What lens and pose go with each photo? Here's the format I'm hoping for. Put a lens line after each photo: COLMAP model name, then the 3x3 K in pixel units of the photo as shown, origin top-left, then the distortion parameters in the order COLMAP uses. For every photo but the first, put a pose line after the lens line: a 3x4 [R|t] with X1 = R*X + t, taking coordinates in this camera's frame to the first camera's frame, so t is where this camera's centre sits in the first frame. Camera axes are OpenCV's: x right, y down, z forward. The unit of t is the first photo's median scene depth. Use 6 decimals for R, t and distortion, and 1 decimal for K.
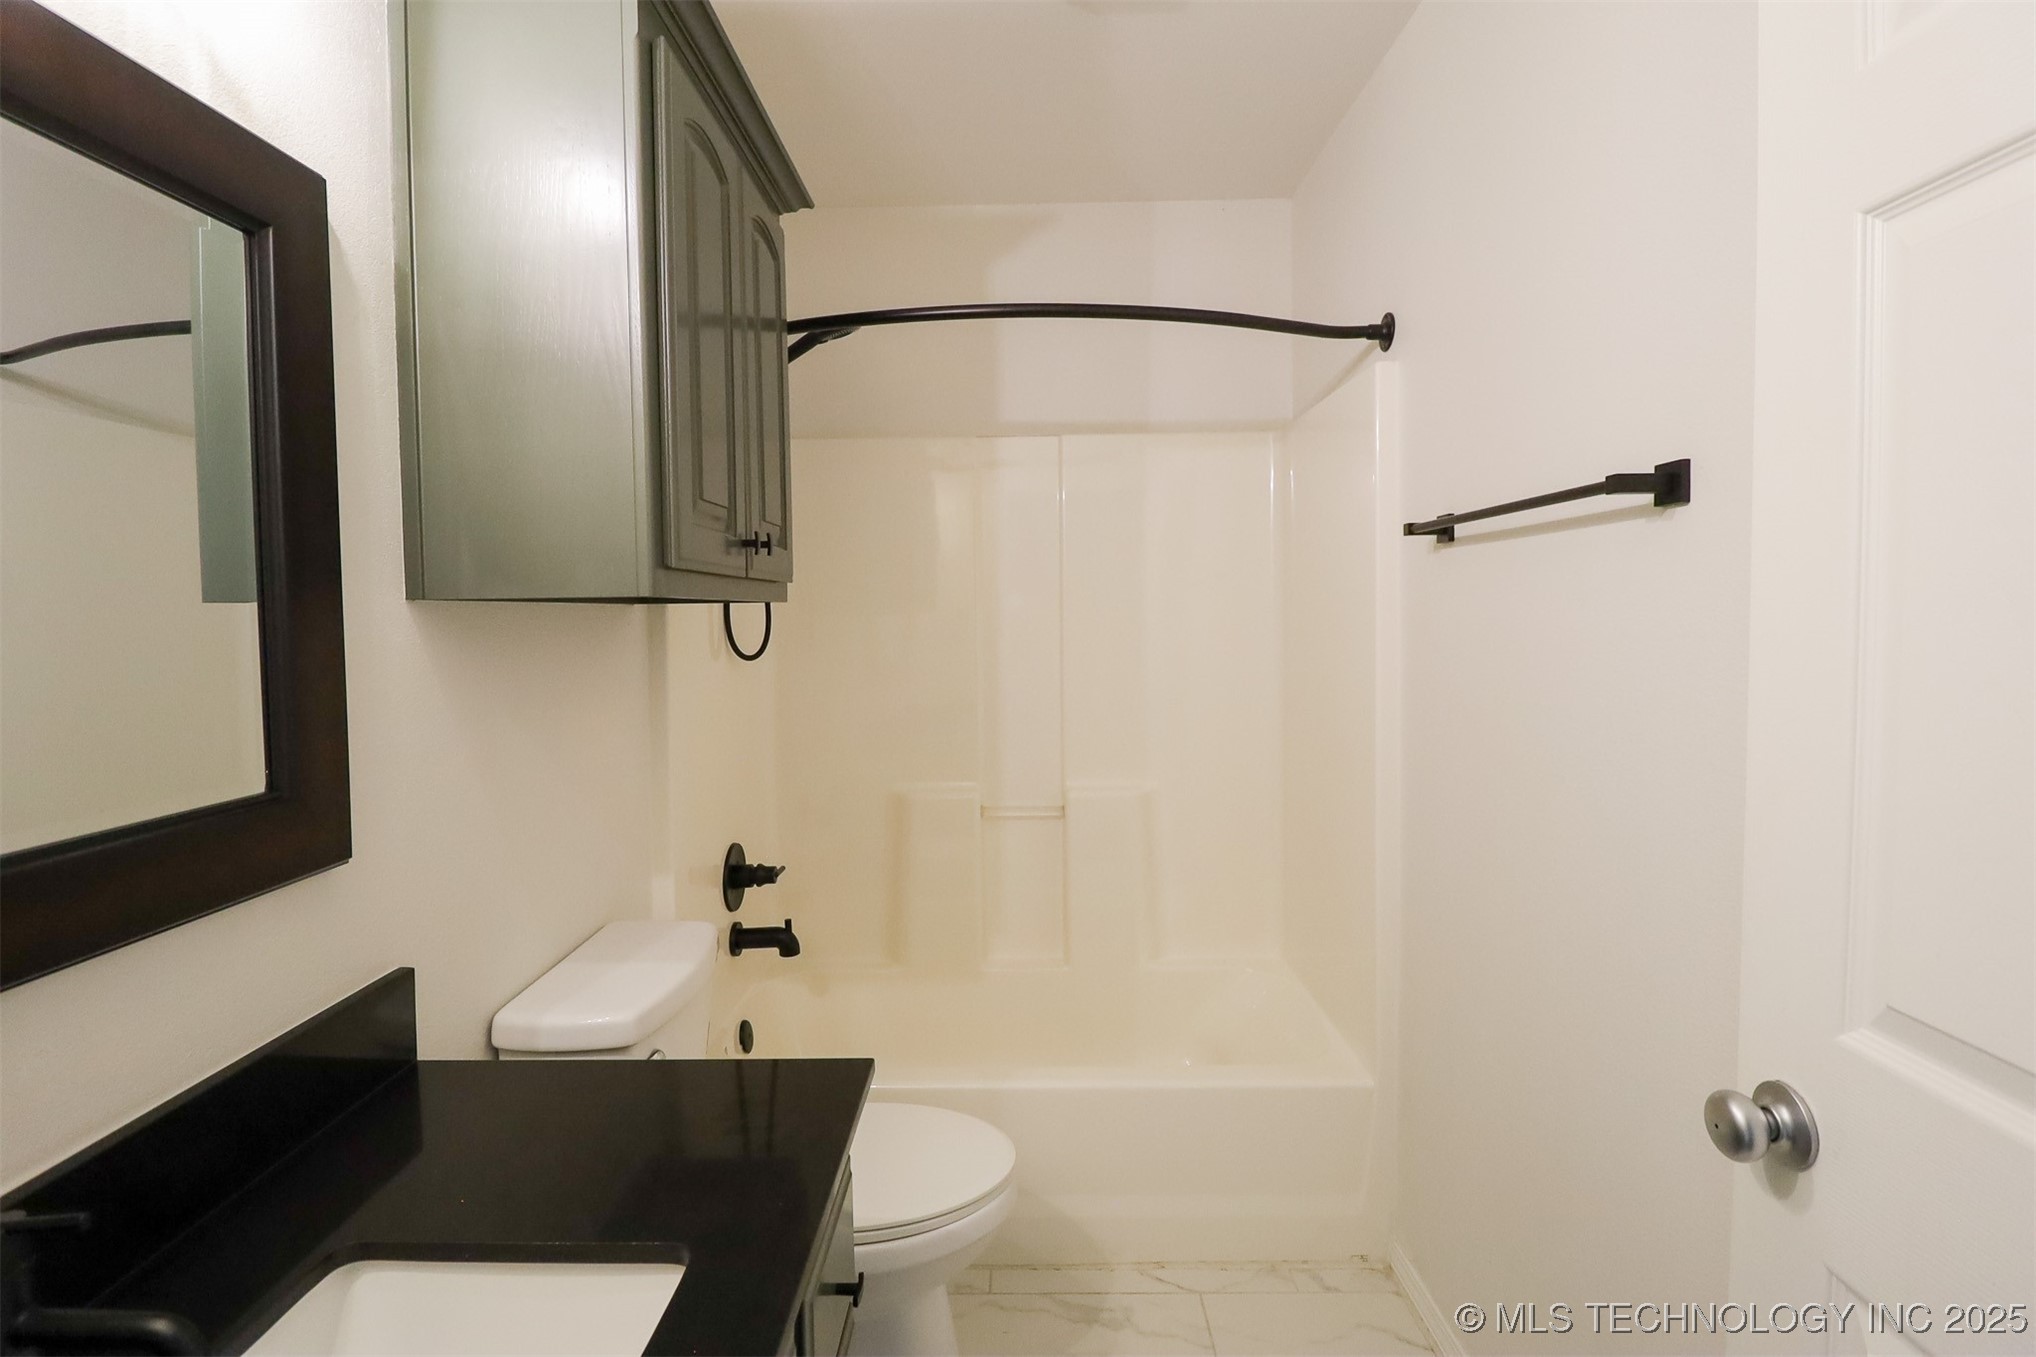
lens RADIAL K [[942.8, 0, 1028.5], [0, 942.8, 667.2], [0, 0, 1]] dist [-0.003354, -0.009890]
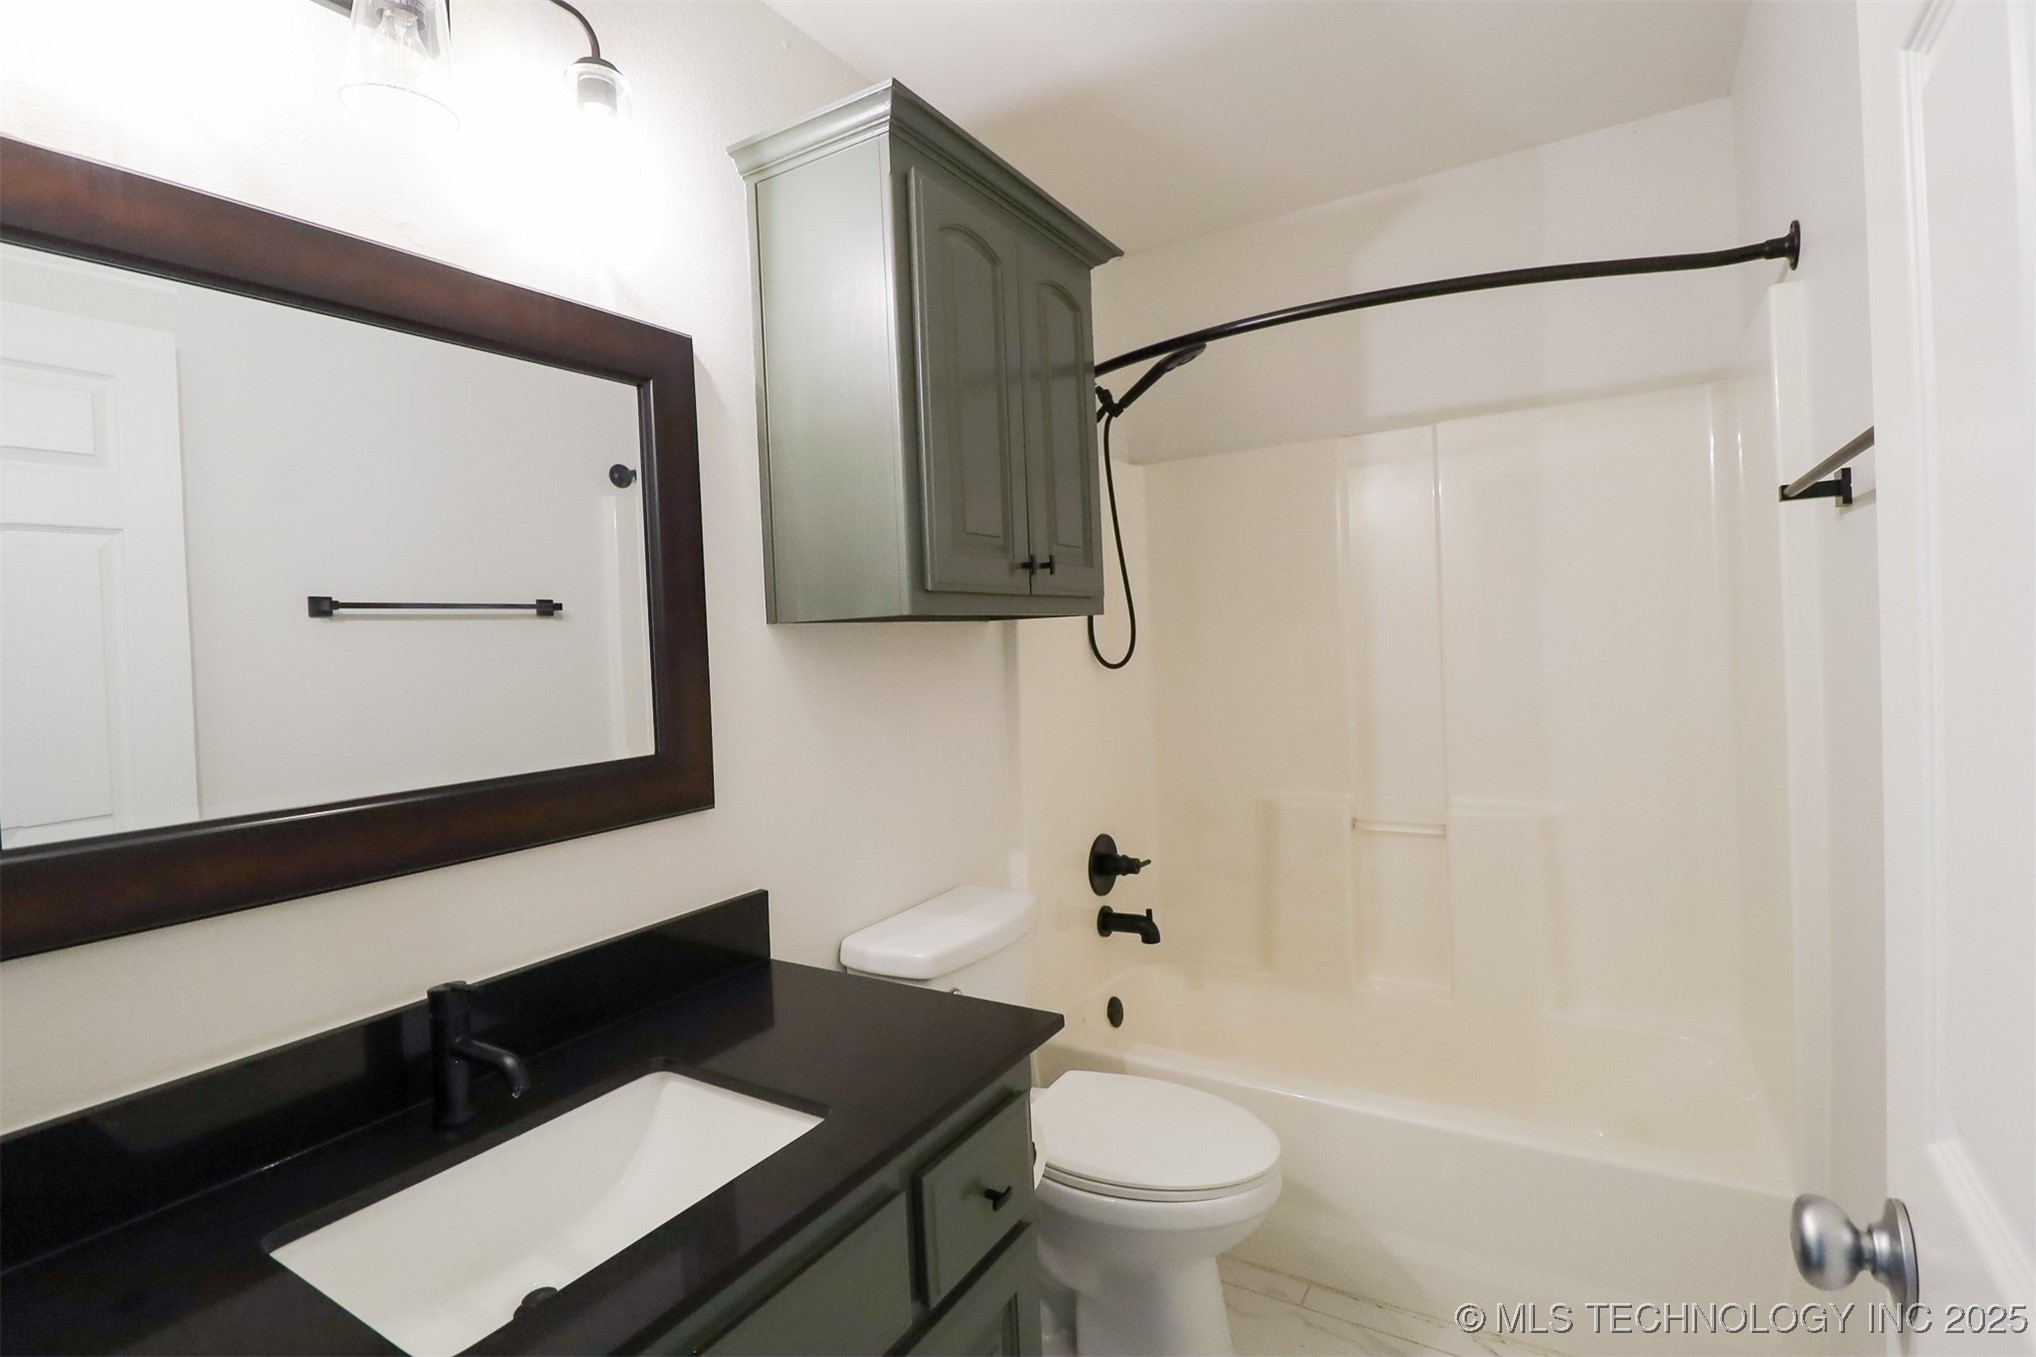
lens RADIAL K [[942.8, 0, 1025.6], [0, 942.8, 671.9], [0, 0, 1]] dist [-0.003354, -0.009890]
pose [[0.862402, -0.007434, -0.506169, 0.215757], [0.003474, 0.999956, -0.008767, 0.007348], [0.506212, 0.005803, 0.862390, -0.001517]]
